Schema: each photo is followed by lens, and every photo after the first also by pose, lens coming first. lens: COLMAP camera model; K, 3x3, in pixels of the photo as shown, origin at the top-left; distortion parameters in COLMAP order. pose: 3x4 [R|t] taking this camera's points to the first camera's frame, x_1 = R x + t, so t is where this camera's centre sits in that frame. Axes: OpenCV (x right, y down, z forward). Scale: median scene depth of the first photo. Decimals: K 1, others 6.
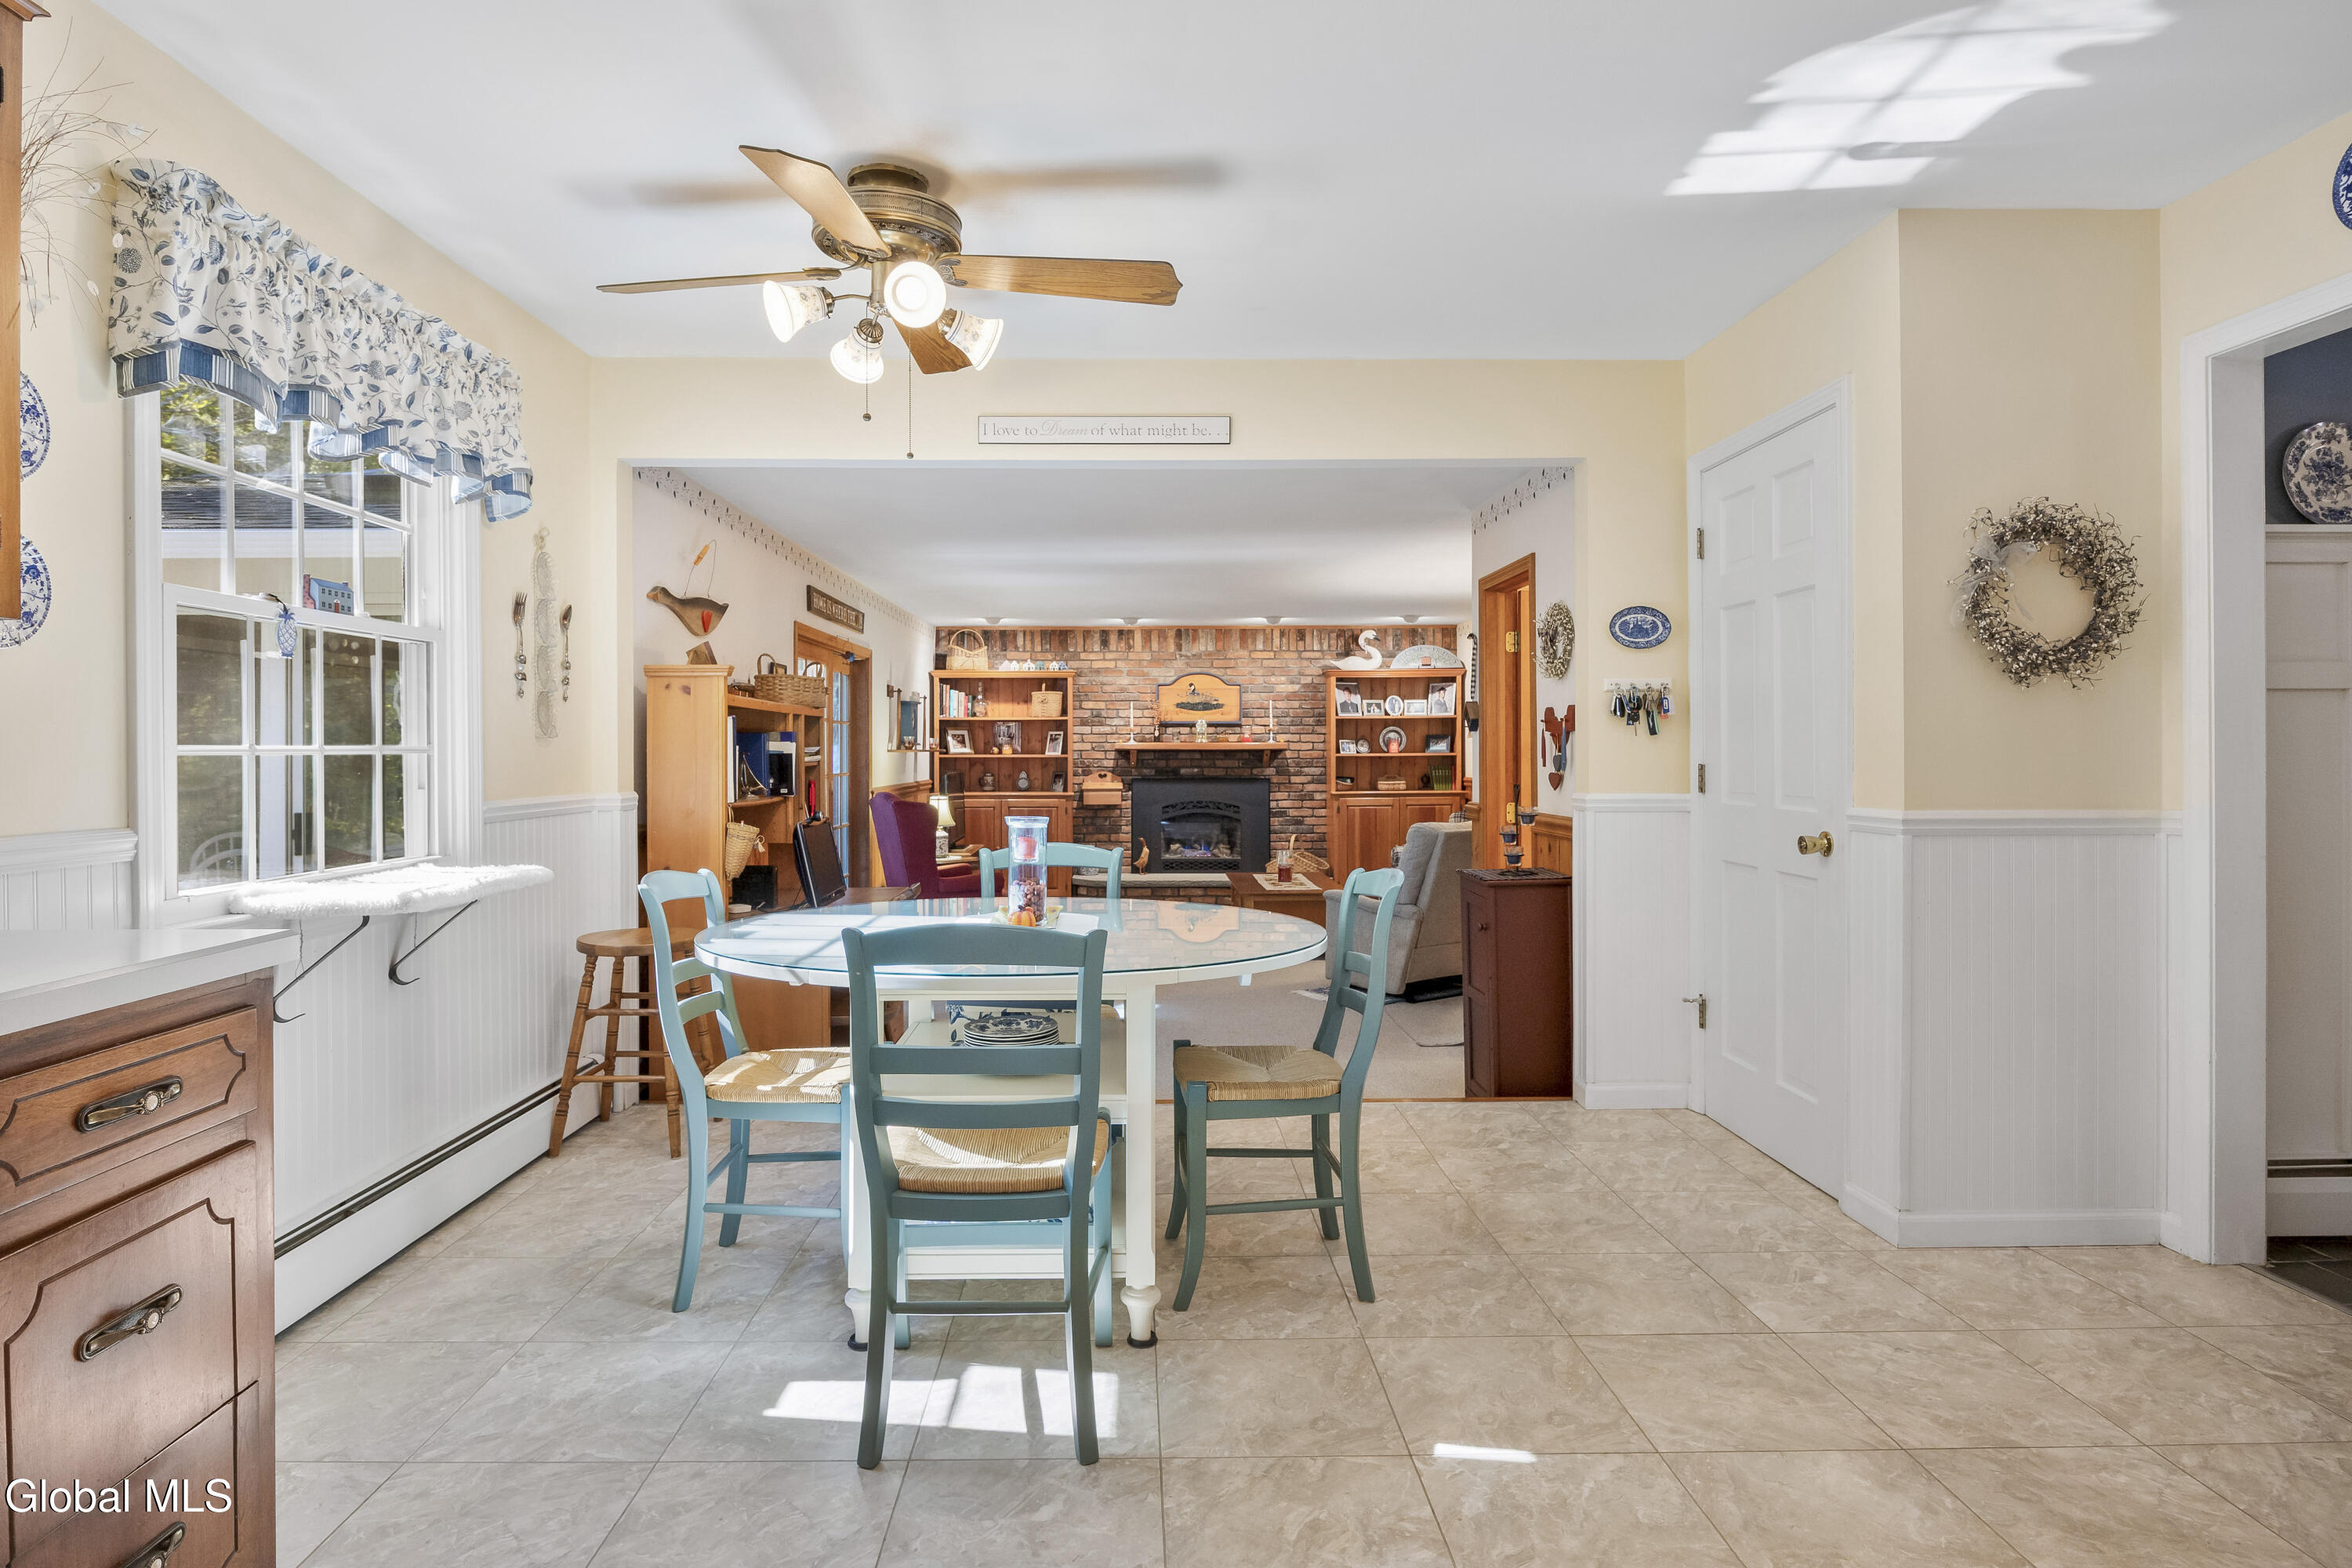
lens RADIAL K [[1287.3, 0, 1167.5], [0, 1287.3, 756.0], [0, 0, 1]] dist [0.003328, 0.000018]
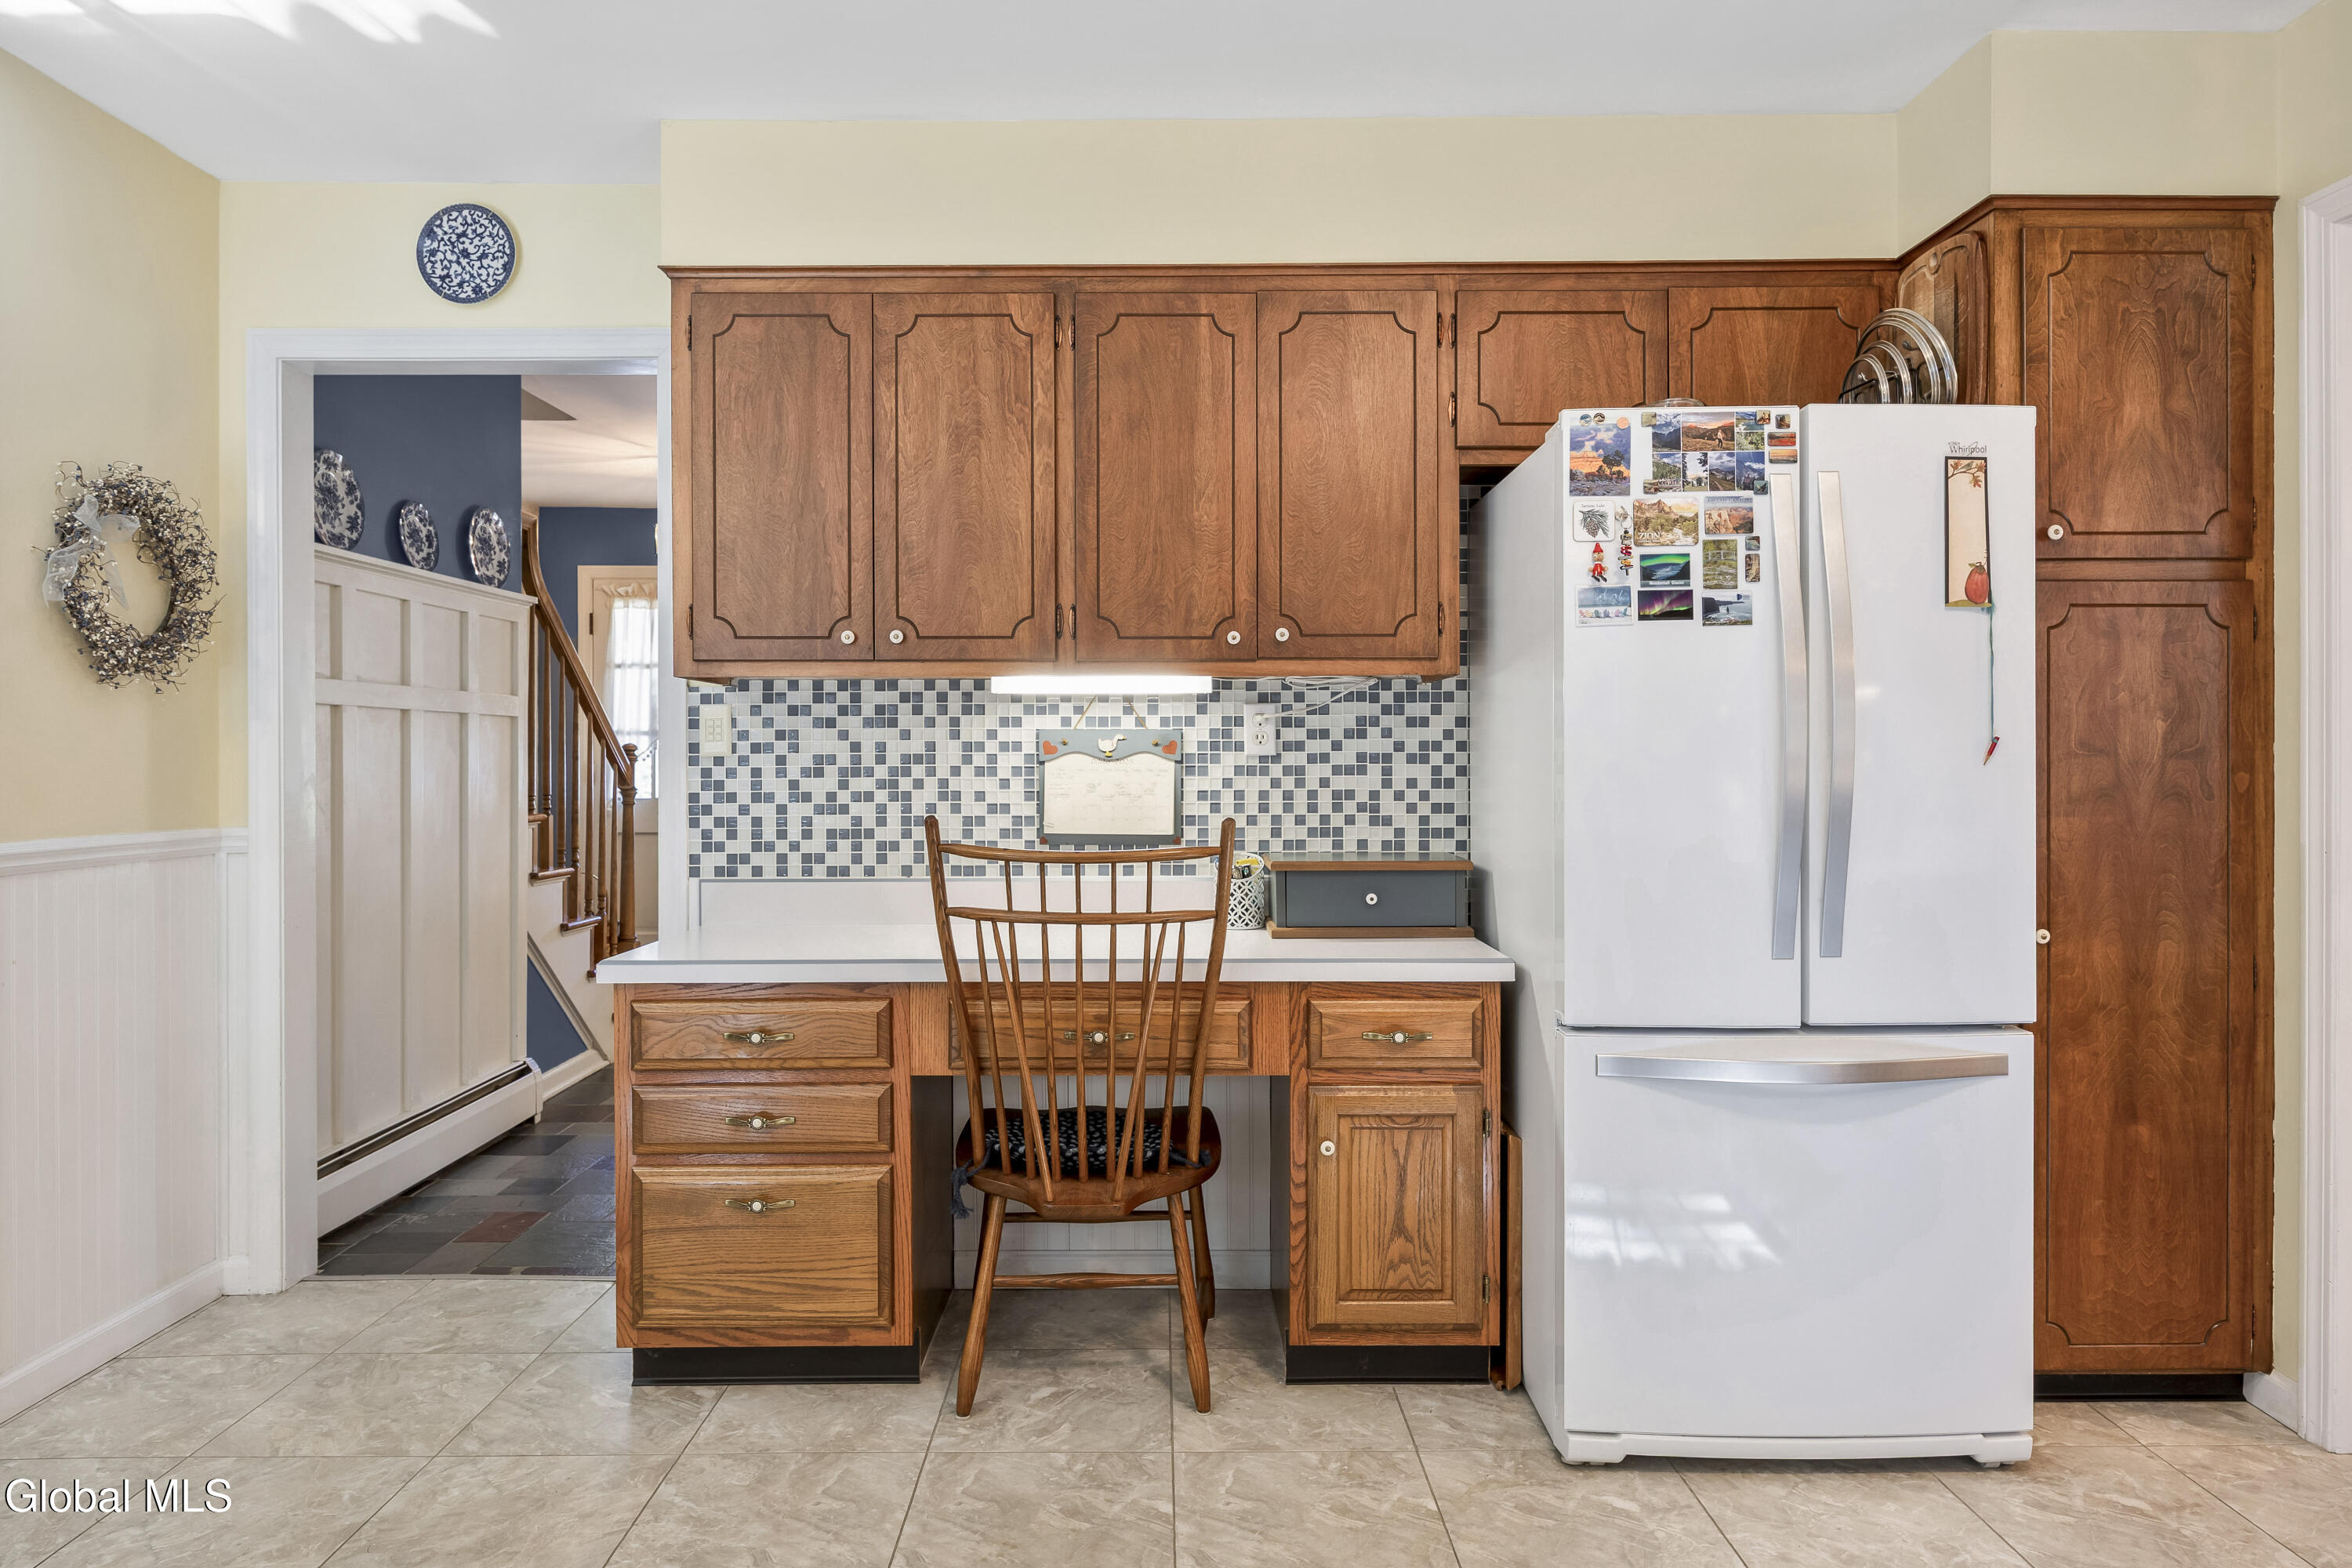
lens RADIAL K [[1431.5, 0, 1174.7], [0, 1431.5, 764.3], [0, 0, 1]] dist [-0.000367, -0.002656]
pose [[0.007868, -0.000356, 0.999969, -0.256702], [0.007582, 0.999971, 0.000297, 0.001281], [-0.999940, 0.007580, 0.007870, 0.307313]]
